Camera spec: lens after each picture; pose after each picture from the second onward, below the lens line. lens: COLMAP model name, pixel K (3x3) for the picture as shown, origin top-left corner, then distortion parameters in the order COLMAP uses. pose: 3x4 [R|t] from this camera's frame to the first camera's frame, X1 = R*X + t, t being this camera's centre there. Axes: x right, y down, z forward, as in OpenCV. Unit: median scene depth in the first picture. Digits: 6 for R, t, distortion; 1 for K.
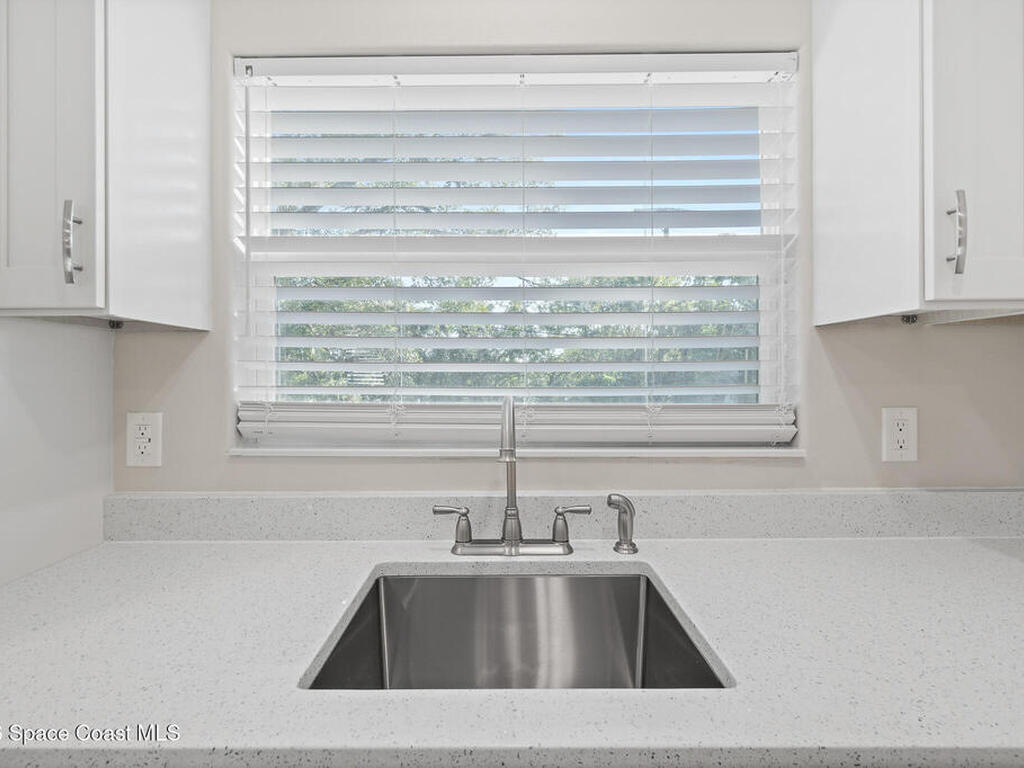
lens RADIAL K [[504.0, 0, 503.4], [0, 504.0, 384.6], [0, 0, 1]] dist [-0.008983, 0.001443]
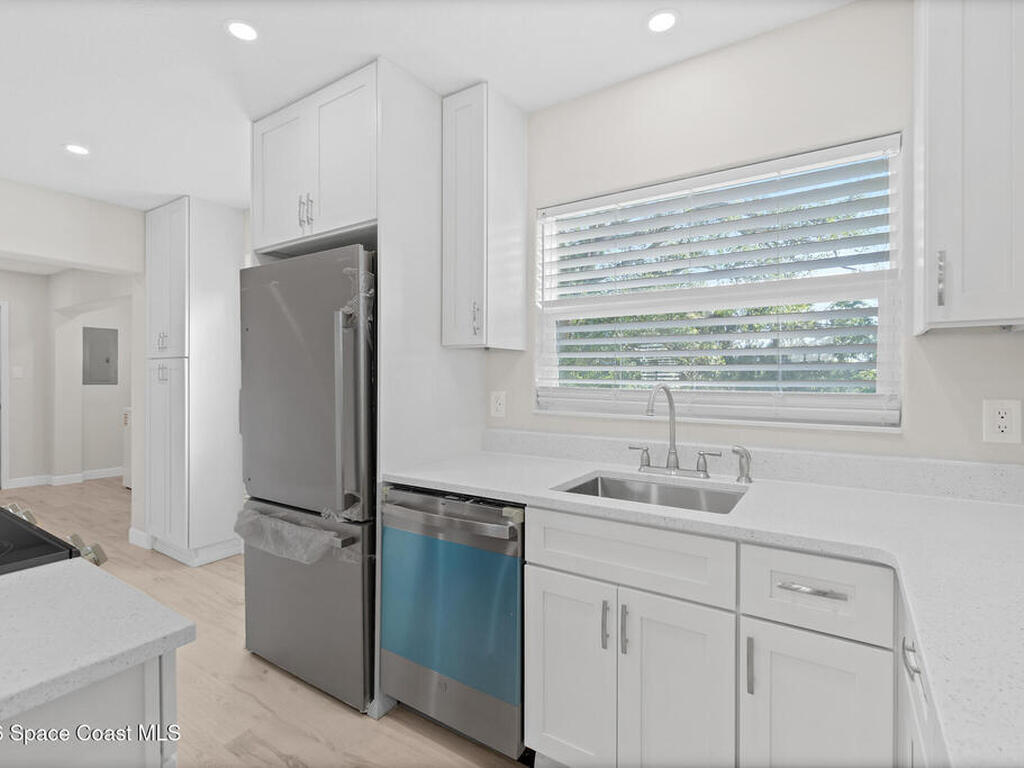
lens RADIAL K [[504.0, 0, 508.2], [0, 504.0, 384.8], [0, 0, 1]] dist [-0.008983, 0.001443]
pose [[0.839105, 0.013442, -0.543803, 0.440349], [-0.008698, 0.999898, 0.011294, 0.006458], [0.543899, -0.004747, 0.839137, -0.704051]]
